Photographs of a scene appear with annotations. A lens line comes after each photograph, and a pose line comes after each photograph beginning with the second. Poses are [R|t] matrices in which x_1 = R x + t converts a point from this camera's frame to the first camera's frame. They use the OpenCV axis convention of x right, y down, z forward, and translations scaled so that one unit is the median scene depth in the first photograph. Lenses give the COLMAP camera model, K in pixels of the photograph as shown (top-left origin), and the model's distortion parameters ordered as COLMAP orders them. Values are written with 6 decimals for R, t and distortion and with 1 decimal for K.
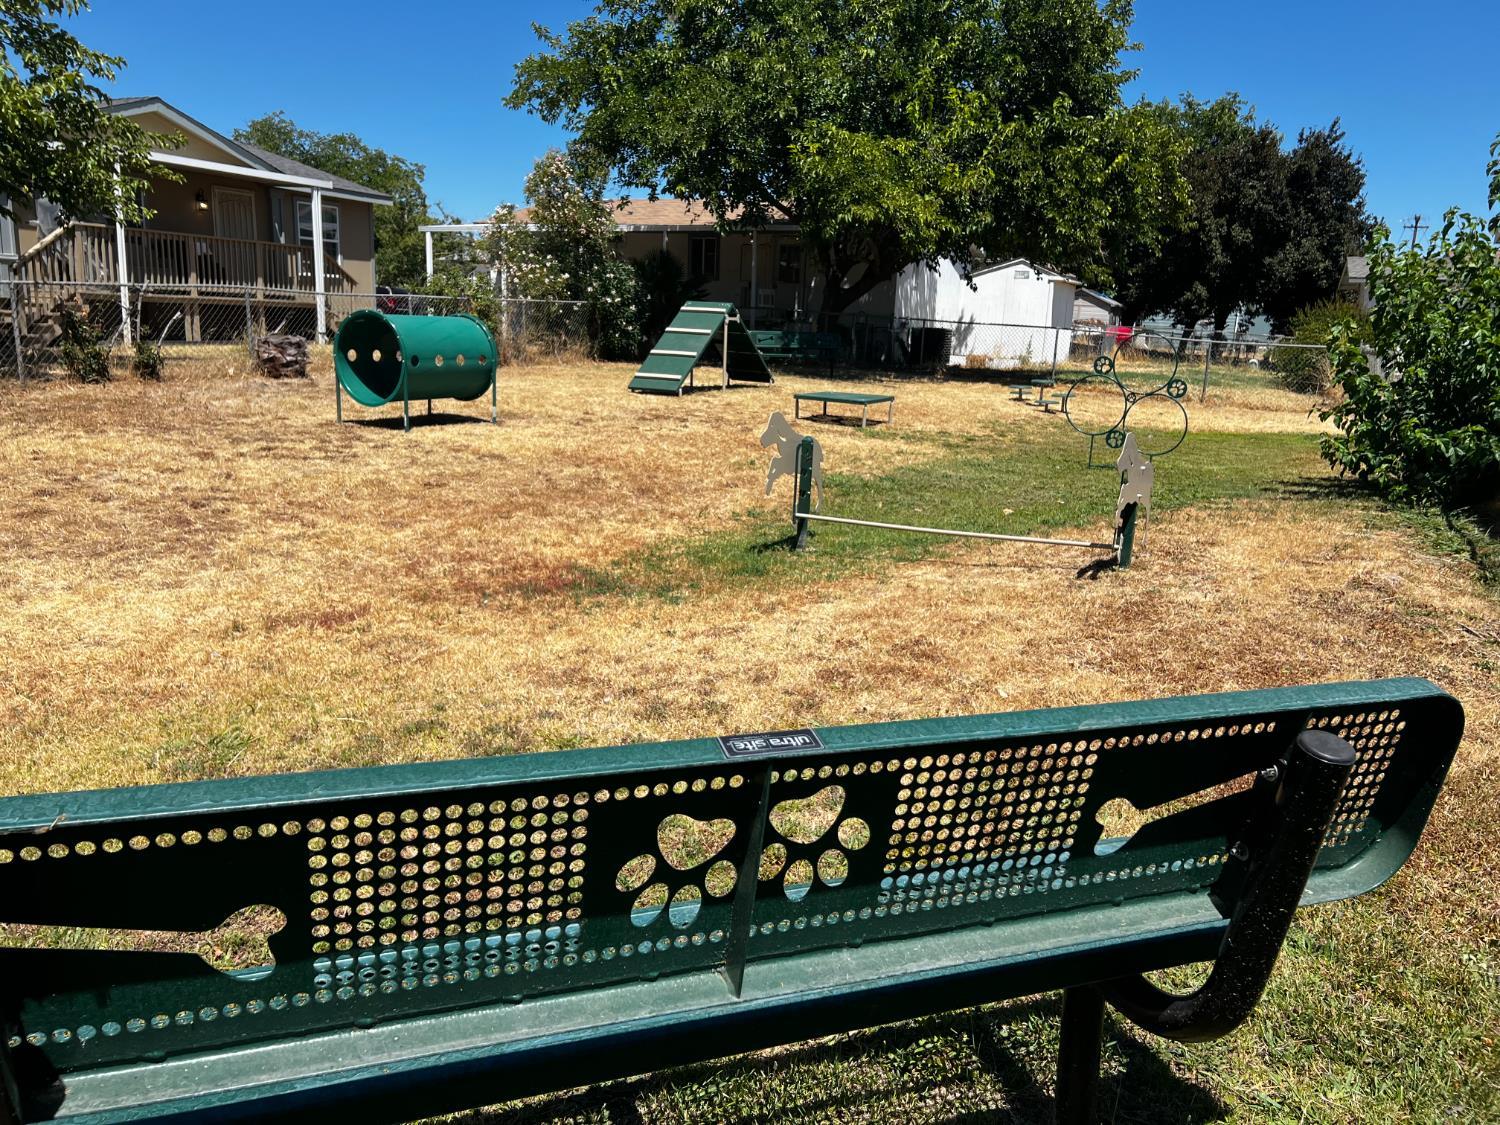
lens RADIAL K [[1124.0, 0, 748.5], [0, 1124.0, 562.3], [0, 0, 1]] dist [-0.007998, -0.008709]
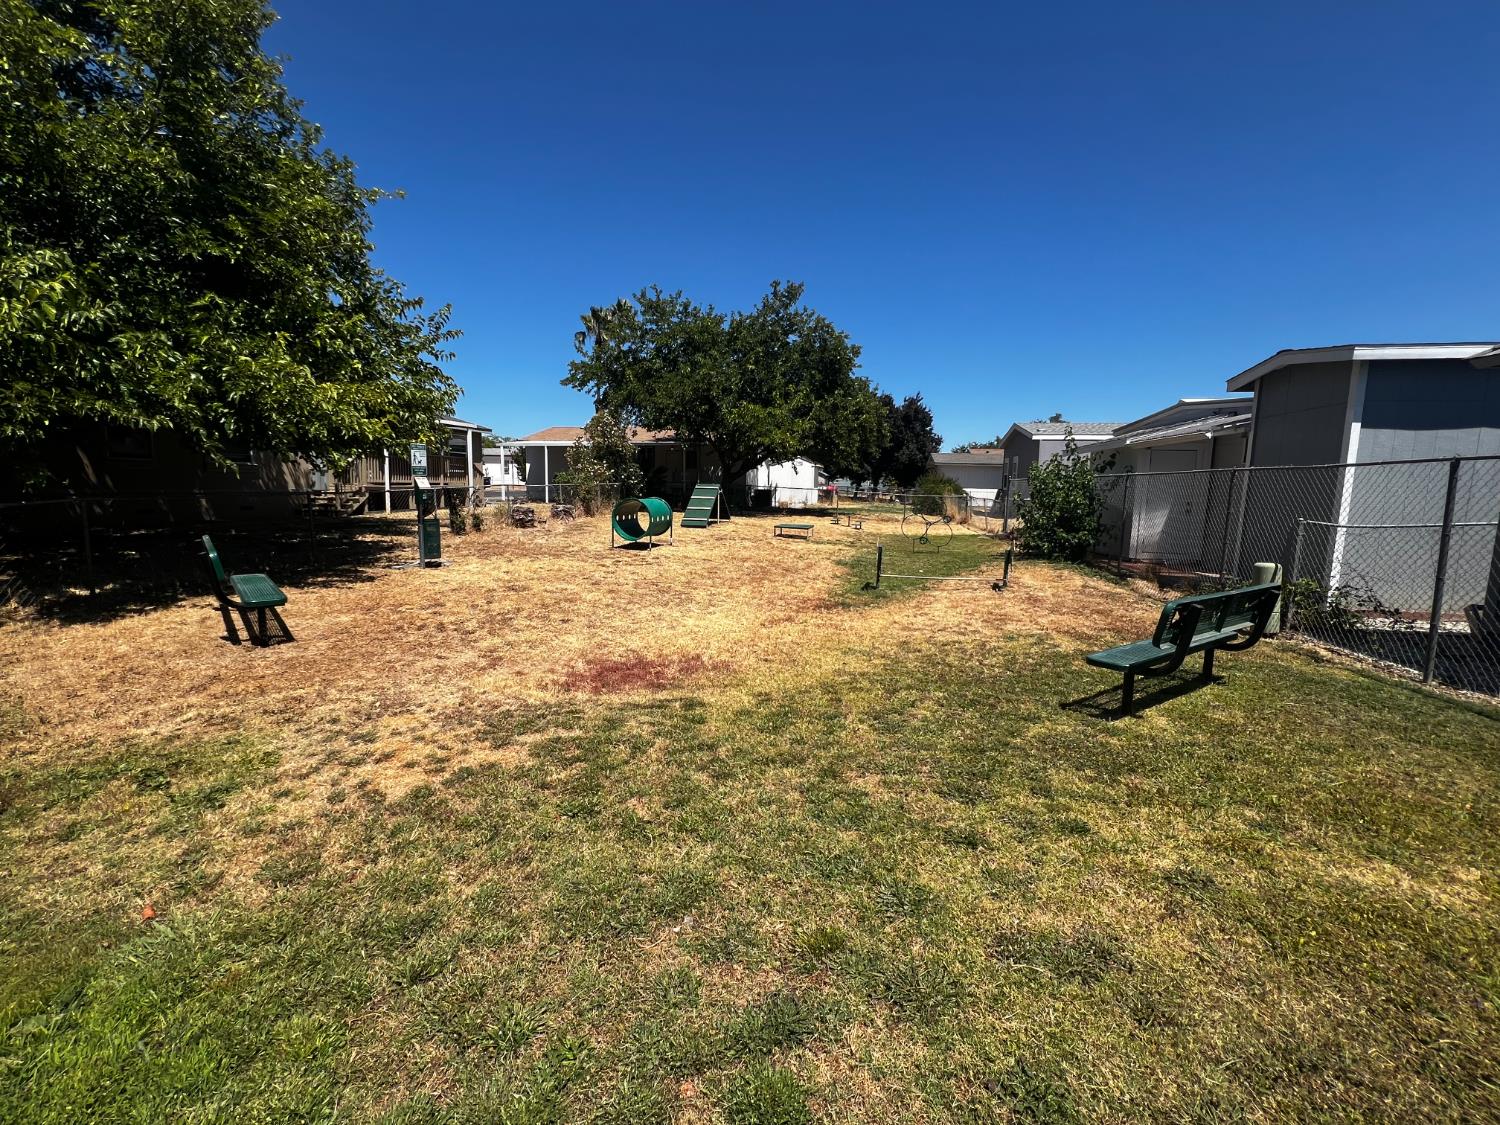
lens RADIAL K [[606.4, 0, 753.2], [0, 606.4, 564.4], [0, 0, 1]] dist [0.002031, 0.000008]
pose [[0.966030, -0.054837, 0.252544, -0.201516], [0.073312, 0.995232, -0.064331, 0.001213], [-0.247812, 0.080660, 0.965445, -0.101155]]
